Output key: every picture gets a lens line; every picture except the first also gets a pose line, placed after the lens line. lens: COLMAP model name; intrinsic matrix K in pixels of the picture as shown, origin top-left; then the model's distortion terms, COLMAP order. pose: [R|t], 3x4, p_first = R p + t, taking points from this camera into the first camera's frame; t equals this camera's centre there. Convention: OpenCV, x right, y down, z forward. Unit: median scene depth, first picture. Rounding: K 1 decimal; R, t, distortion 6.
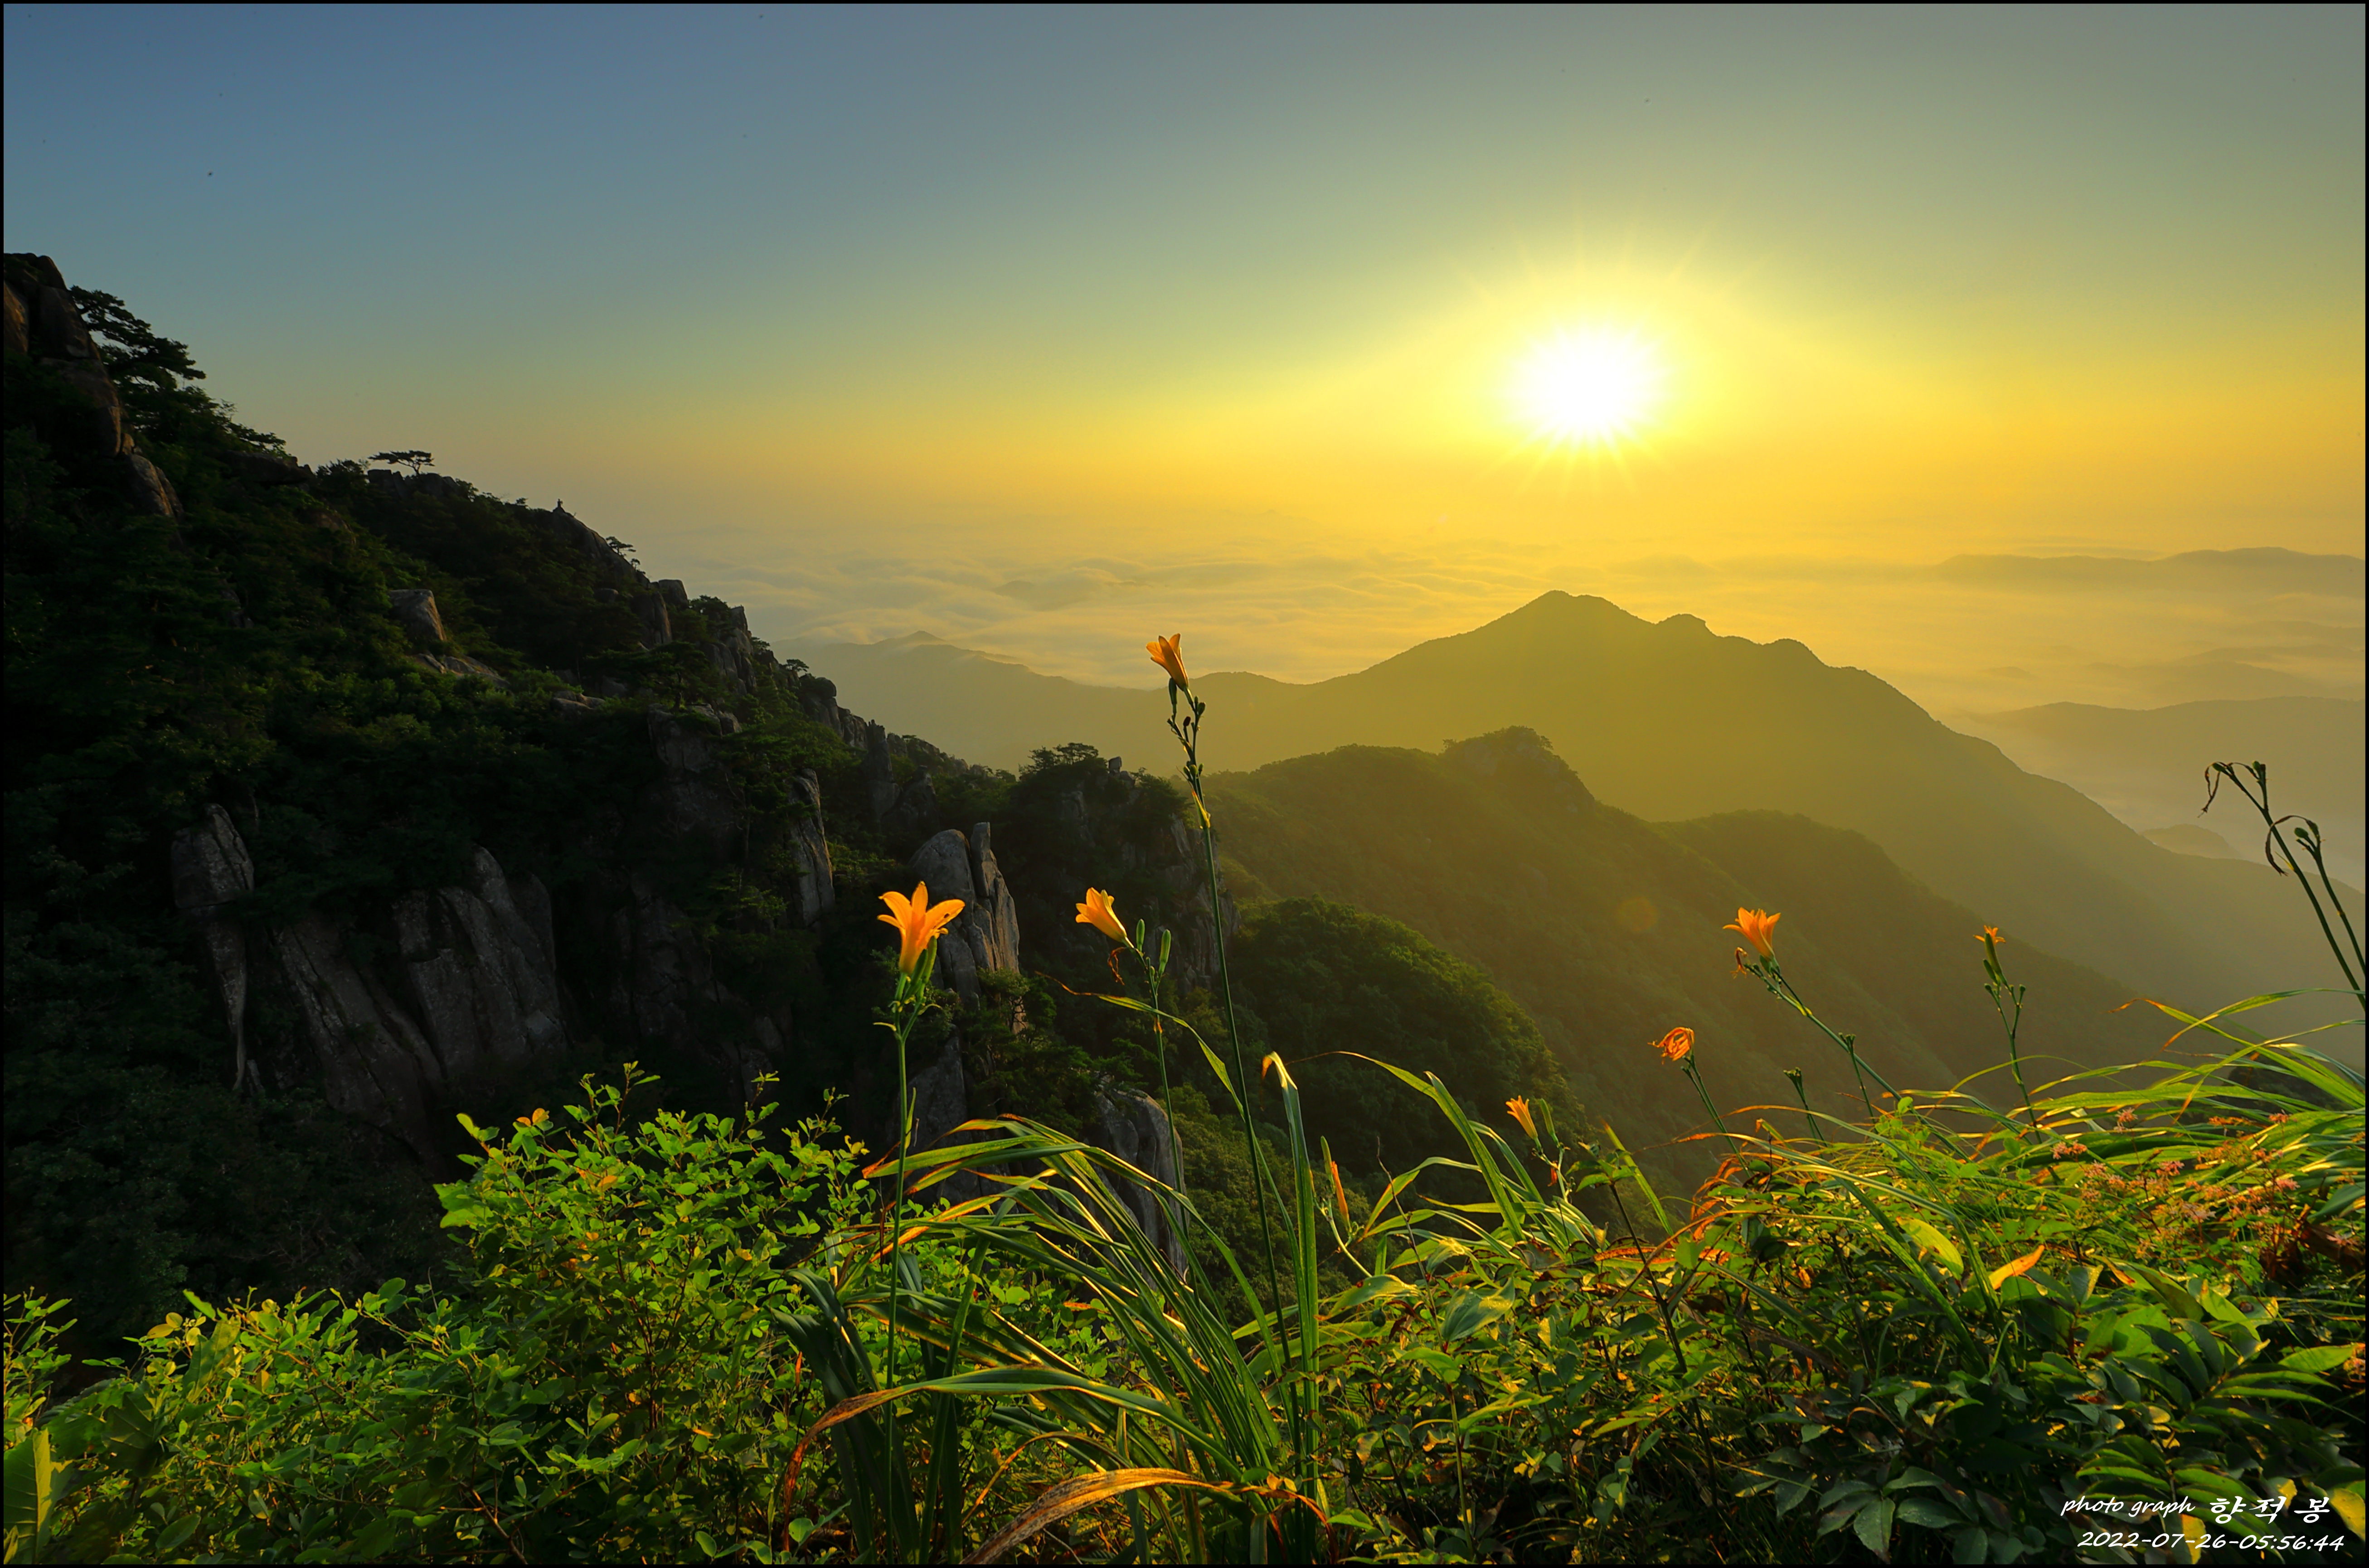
lens RADIAL K [[1071.7, 0, 1197.0], [0, 1071.7, 785.6], [0, 0, 1]] dist [0.001280, -0.000061]
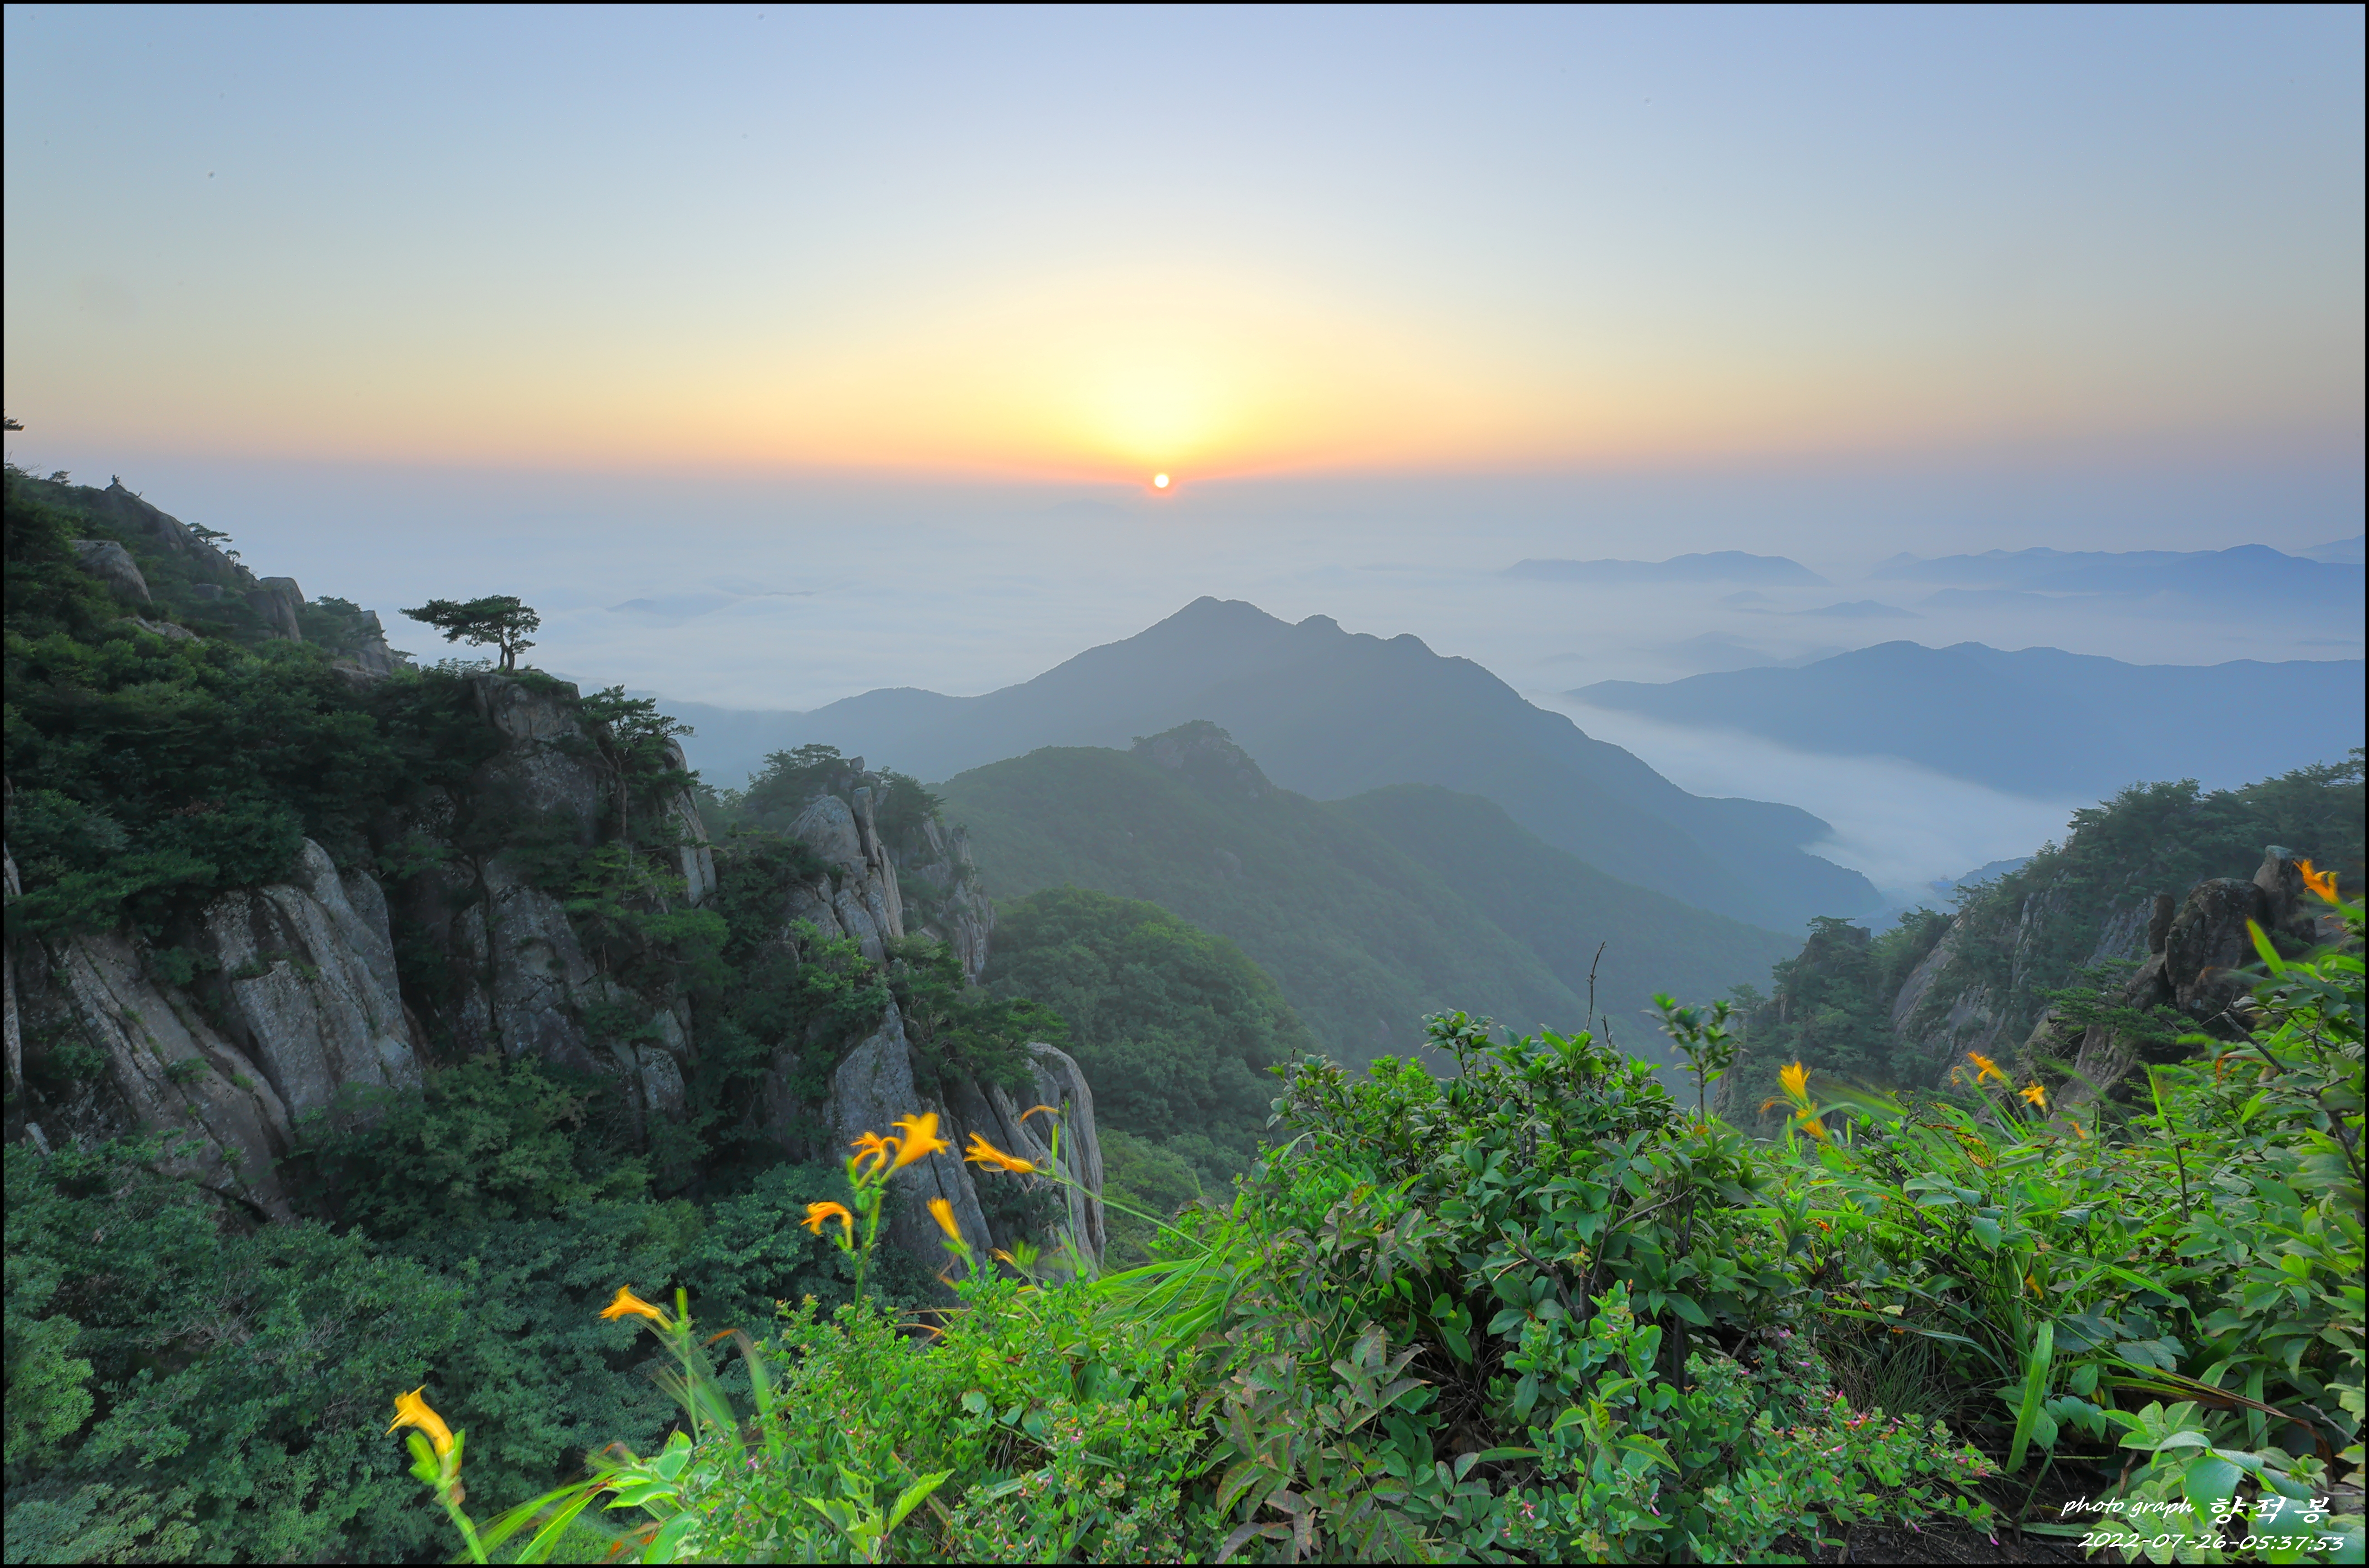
lens RADIAL K [[1071.7, 0, 1197.0], [0, 1071.7, 785.6], [0, 0, 1]] dist [0.001280, -0.000061]
pose [[0.948761, -0.077351, 0.306382, -0.247411], [0.081068, 0.996708, 0.000594, 0.066507], [-0.305419, 0.024274, 0.951909, 0.017915]]
